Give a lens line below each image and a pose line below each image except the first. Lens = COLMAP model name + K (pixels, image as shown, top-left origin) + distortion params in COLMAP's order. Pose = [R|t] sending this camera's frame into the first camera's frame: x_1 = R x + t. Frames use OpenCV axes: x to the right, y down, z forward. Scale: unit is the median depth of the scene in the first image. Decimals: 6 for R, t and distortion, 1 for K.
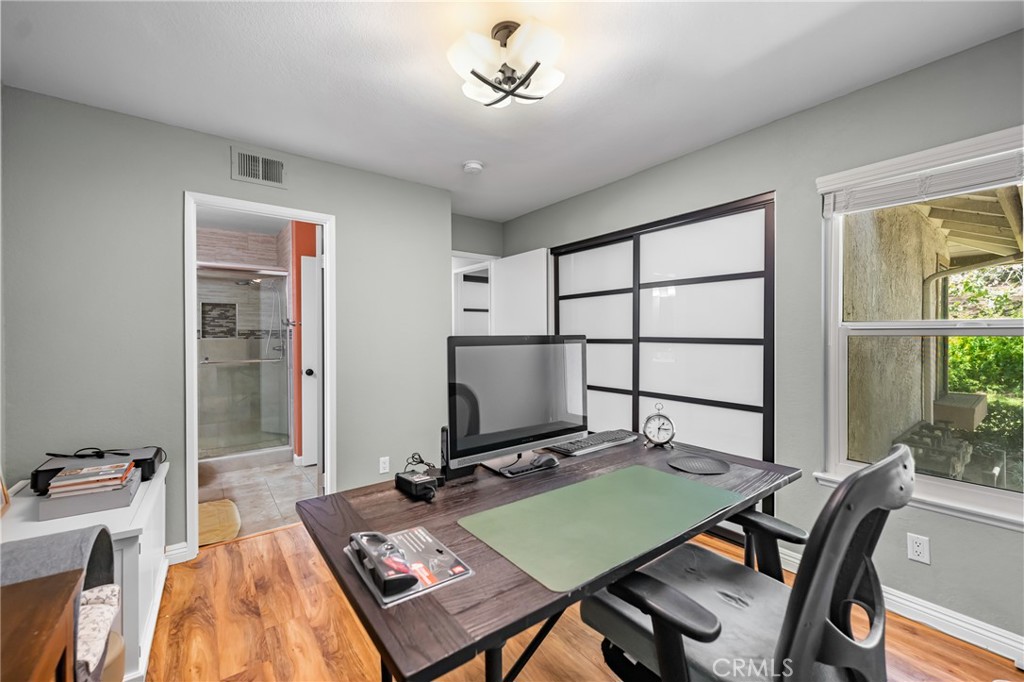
lens RADIAL K [[415.6, 0, 506.9], [0, 415.6, 335.4], [0, 0, 1]] dist [-0.000553, -0.000131]
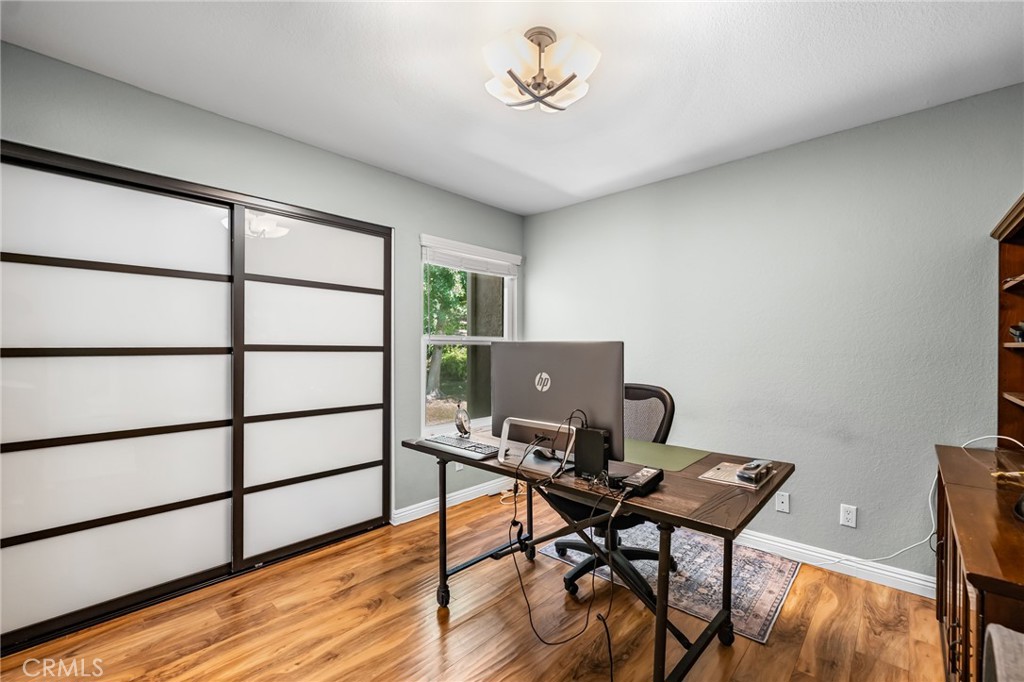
lens RADIAL K [[426.4, 0, 511.1], [0, 426.4, 348.5], [0, 0, 1]] dist [-0.000322, -0.000213]
pose [[-0.182178, -0.001439, 0.983264, -0.819575], [0.001645, 0.999997, 0.001769, 0.015344], [-0.983264, 0.001939, -0.182175, 1.060024]]
